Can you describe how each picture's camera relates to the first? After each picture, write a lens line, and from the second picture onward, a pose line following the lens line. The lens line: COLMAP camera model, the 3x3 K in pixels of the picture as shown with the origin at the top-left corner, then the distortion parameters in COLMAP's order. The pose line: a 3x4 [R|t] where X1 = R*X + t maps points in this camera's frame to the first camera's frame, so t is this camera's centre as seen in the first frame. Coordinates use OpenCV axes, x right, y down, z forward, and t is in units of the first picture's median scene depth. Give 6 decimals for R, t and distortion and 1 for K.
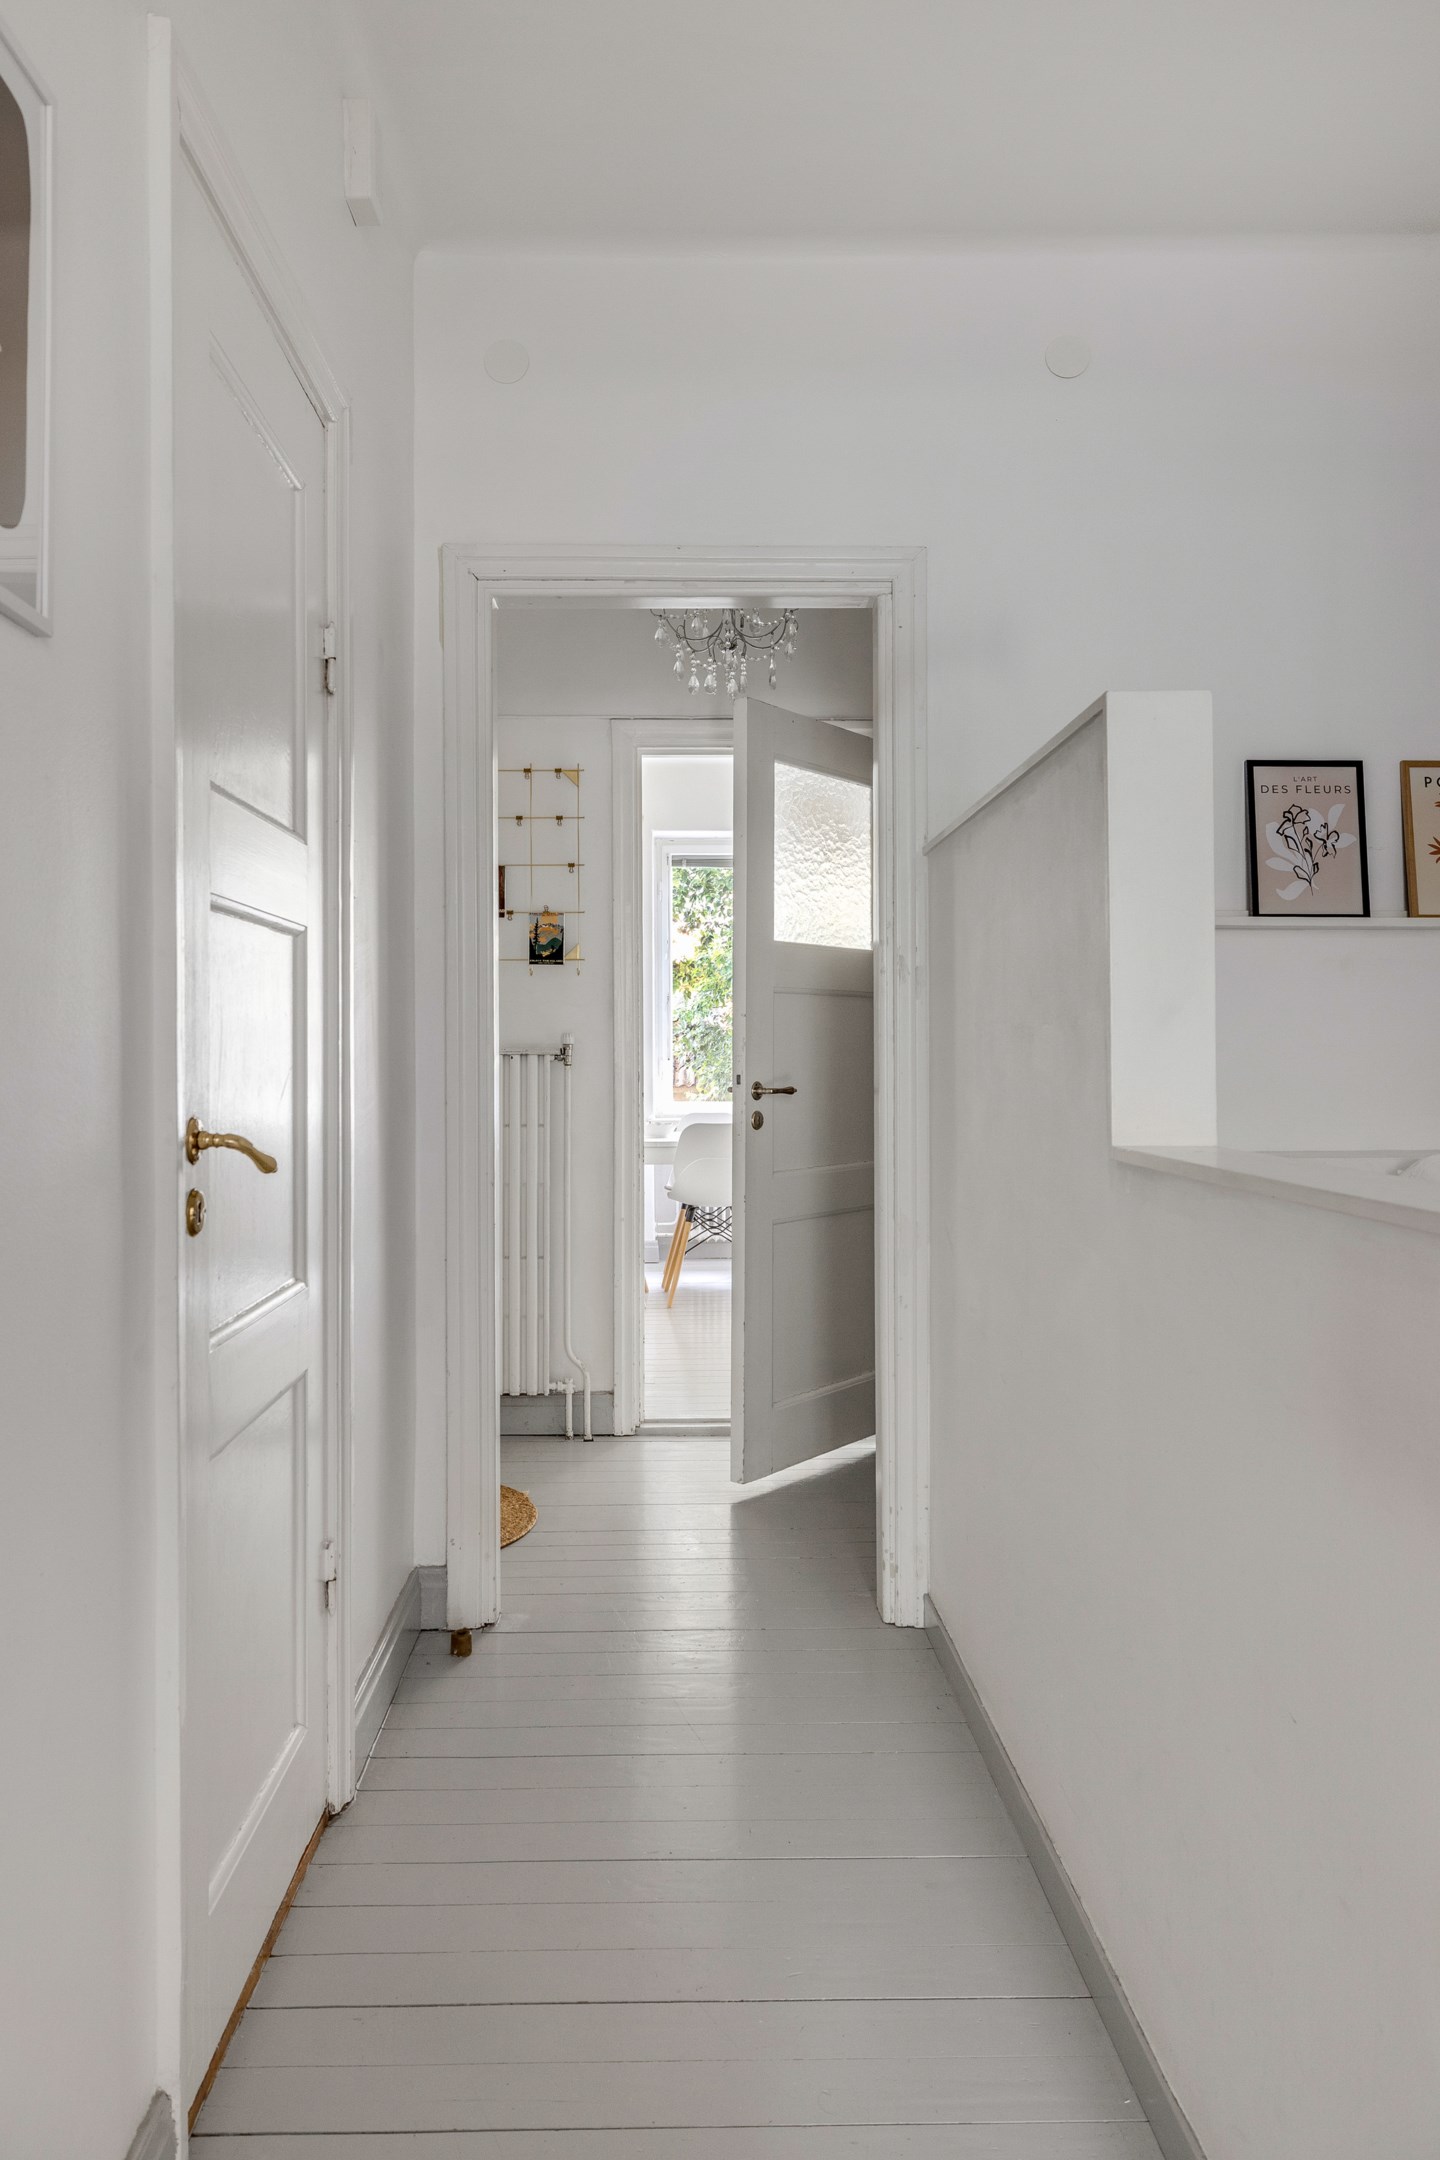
lens RADIAL K [[1660.4, 0, 717.9], [0, 1660.4, 1085.1], [0, 0, 1]] dist [-0.024314, 0.000780]
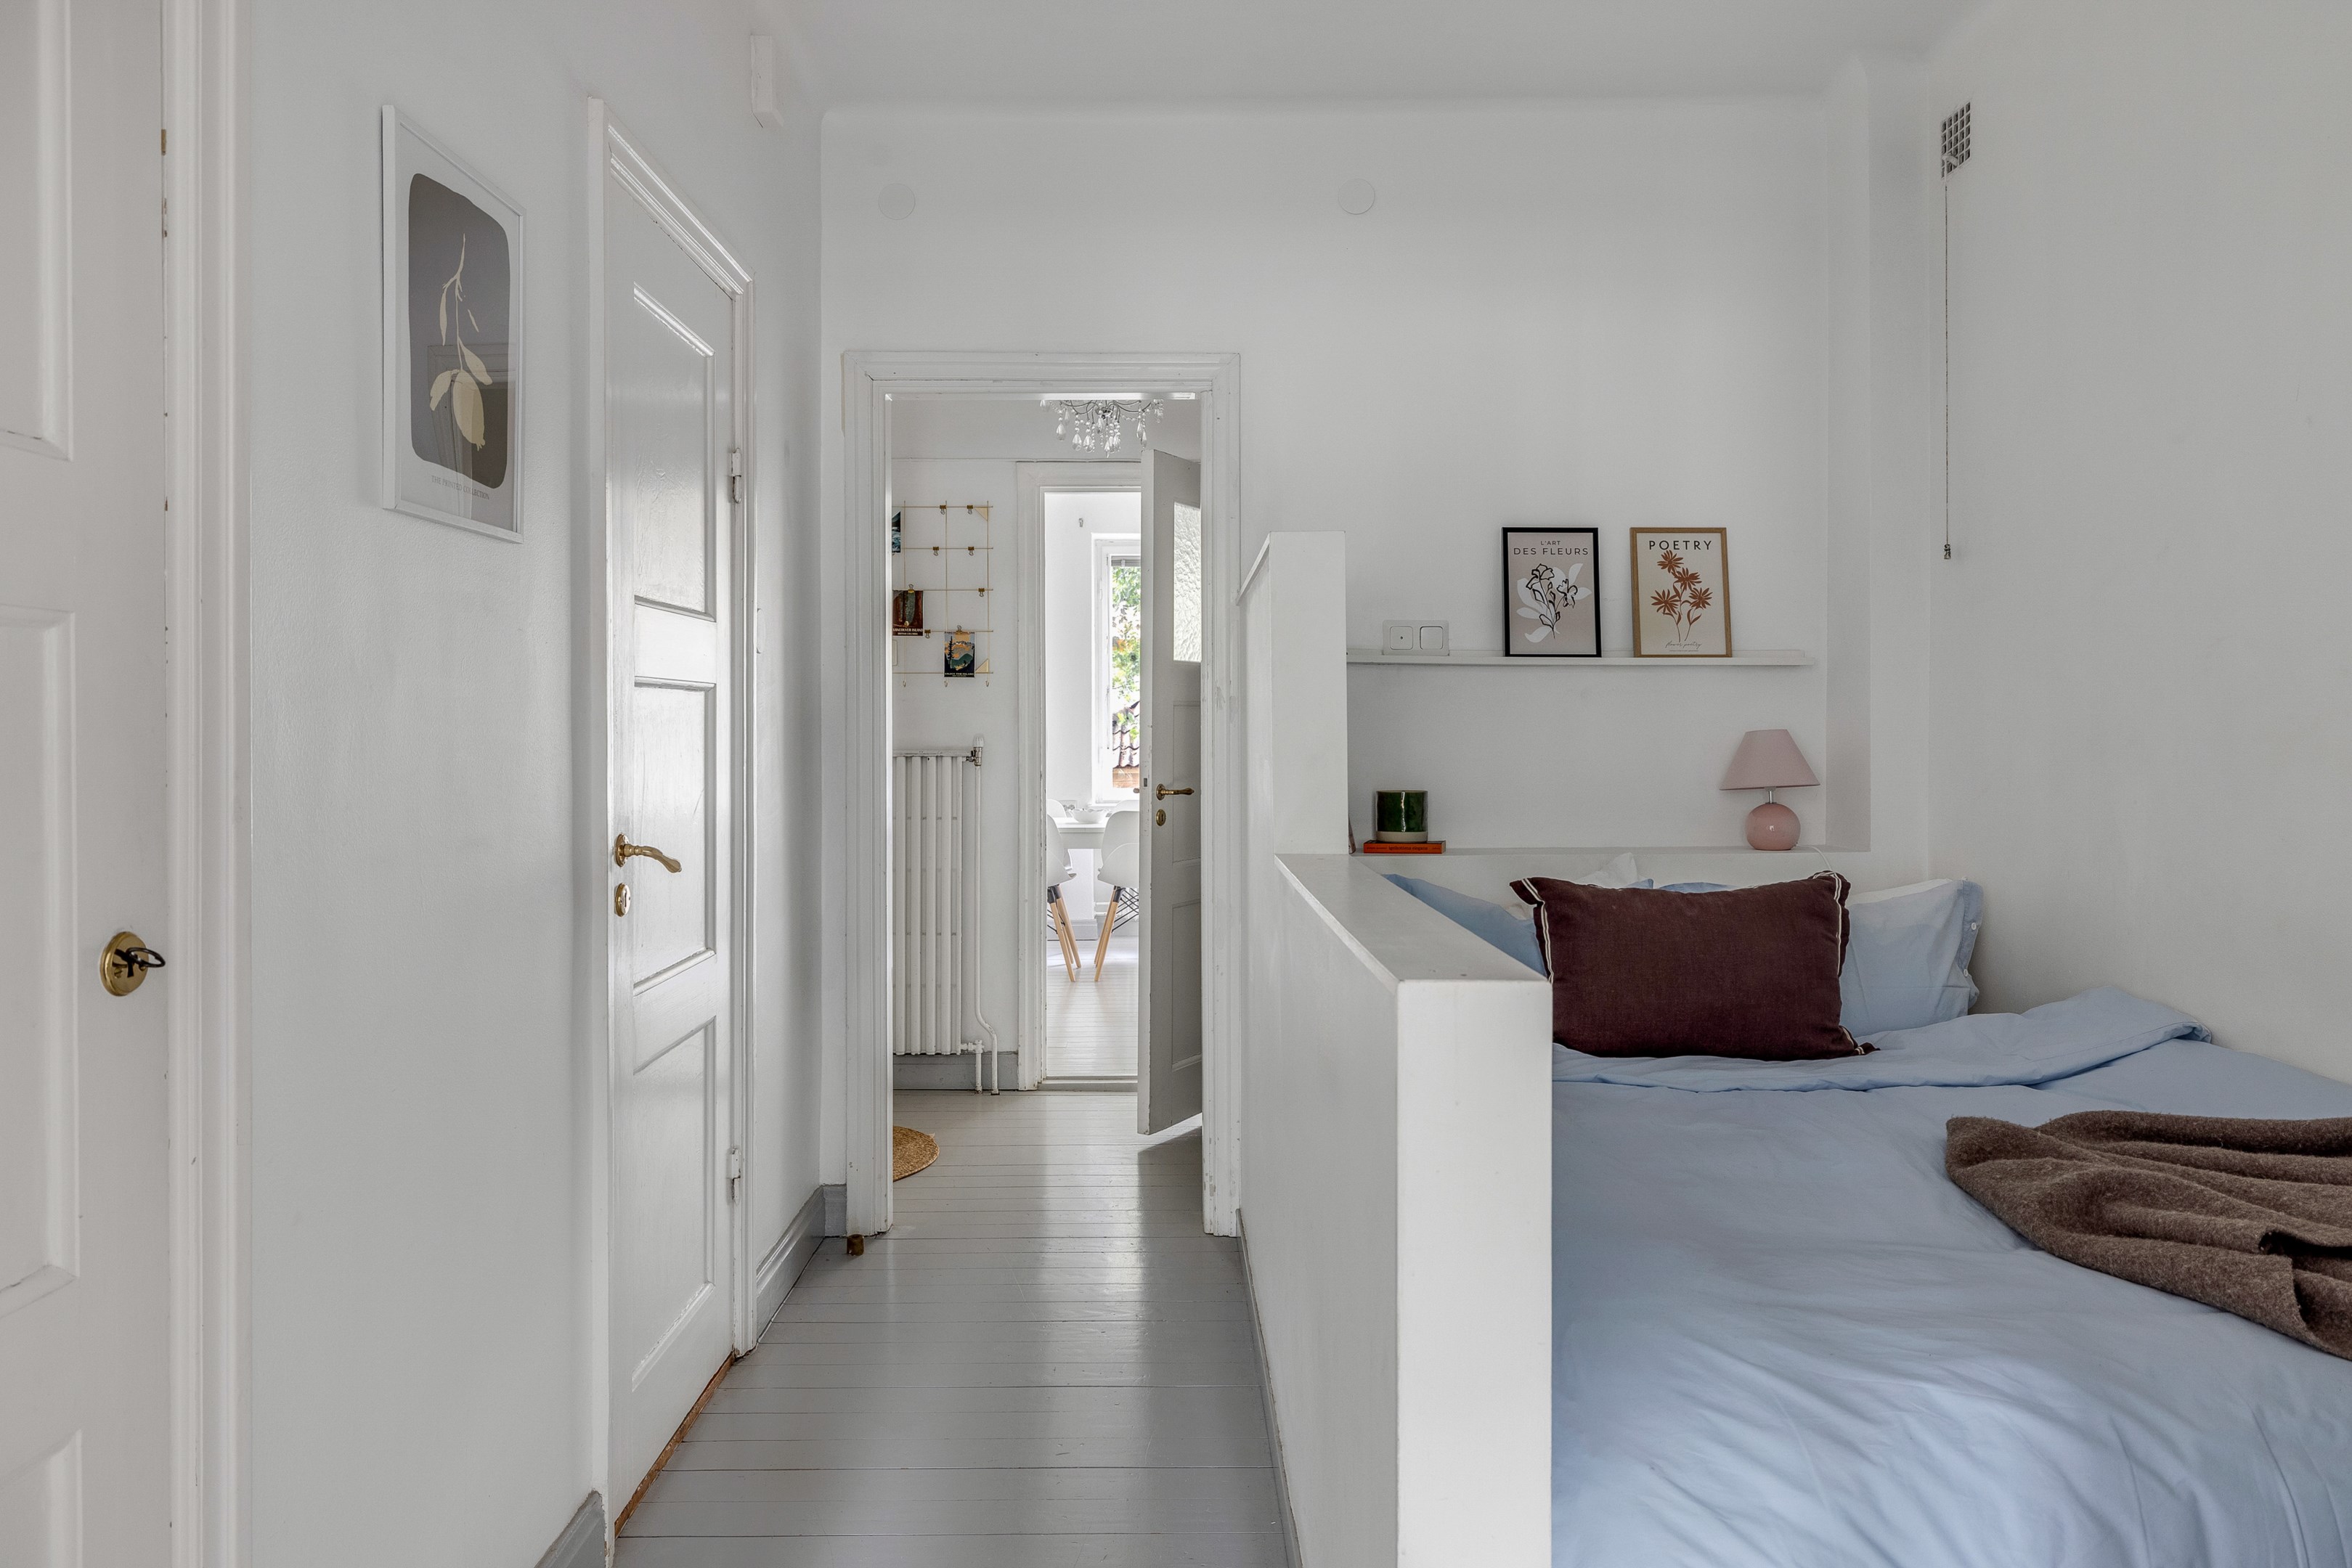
lens RADIAL K [[1652.8, 0, 1179.9], [0, 1652.8, 764.9], [0, 0, 1]] dist [-0.020293, -0.001831]
pose [[0.999979, 0.002473, -0.006031, 0.089947], [-0.002472, 0.999997, 0.000186, -0.020976], [0.006031, -0.000171, 0.999982, -0.219441]]
